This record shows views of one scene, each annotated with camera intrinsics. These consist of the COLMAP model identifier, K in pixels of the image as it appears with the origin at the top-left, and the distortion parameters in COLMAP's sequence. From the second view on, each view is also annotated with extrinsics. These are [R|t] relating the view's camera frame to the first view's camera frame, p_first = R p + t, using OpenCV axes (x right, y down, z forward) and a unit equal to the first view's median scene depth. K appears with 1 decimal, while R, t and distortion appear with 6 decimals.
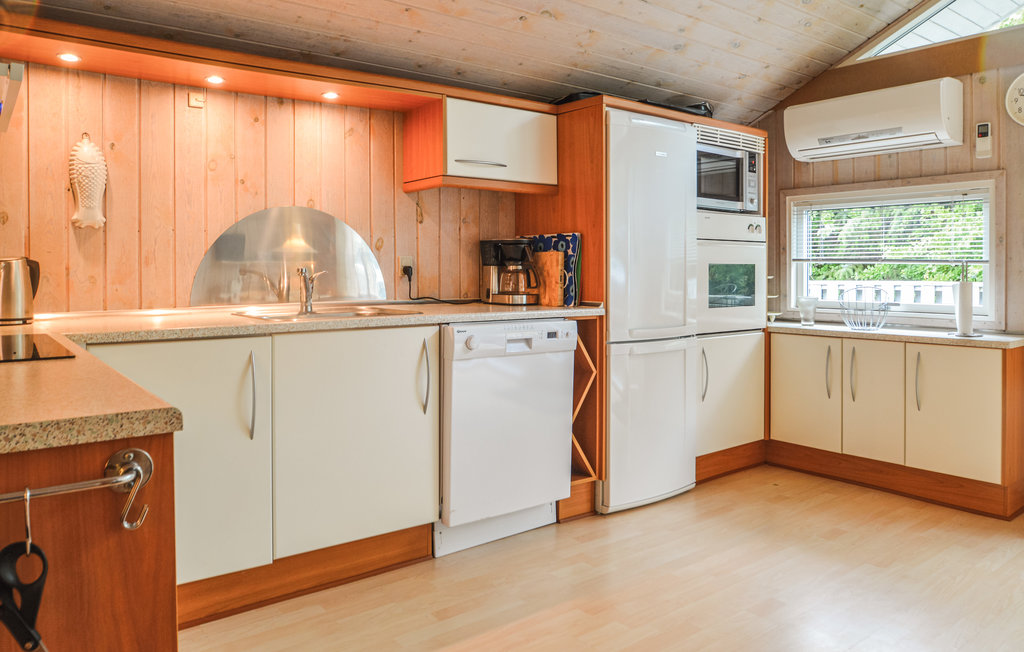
lens RADIAL K [[729.5, 0, 512.0], [0, 729.5, 276.3], [0, 0, 1]] dist [-0.004001, 0.000393]
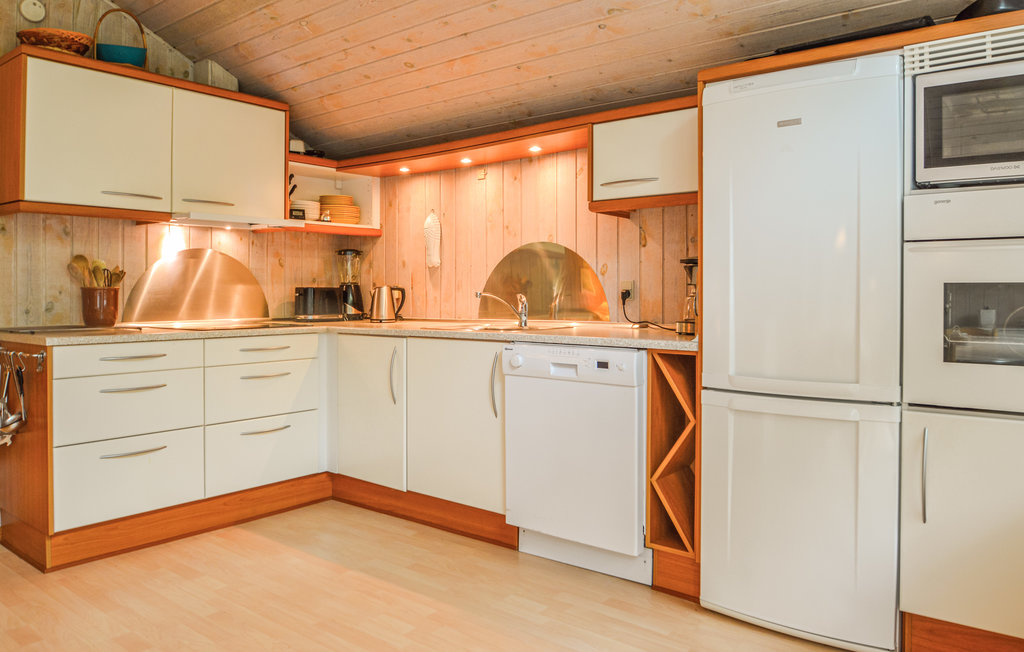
lens RADIAL K [[736.5, 0, 512.0], [0, 736.5, 298.3], [0, 0, 1]] dist [-0.004744, 0.000198]
pose [[0.237256, 0.007239, -0.971420, 0.935292], [-0.011318, 0.999925, 0.004687, -0.005768], [0.971381, 0.009882, 0.237320, 0.681922]]
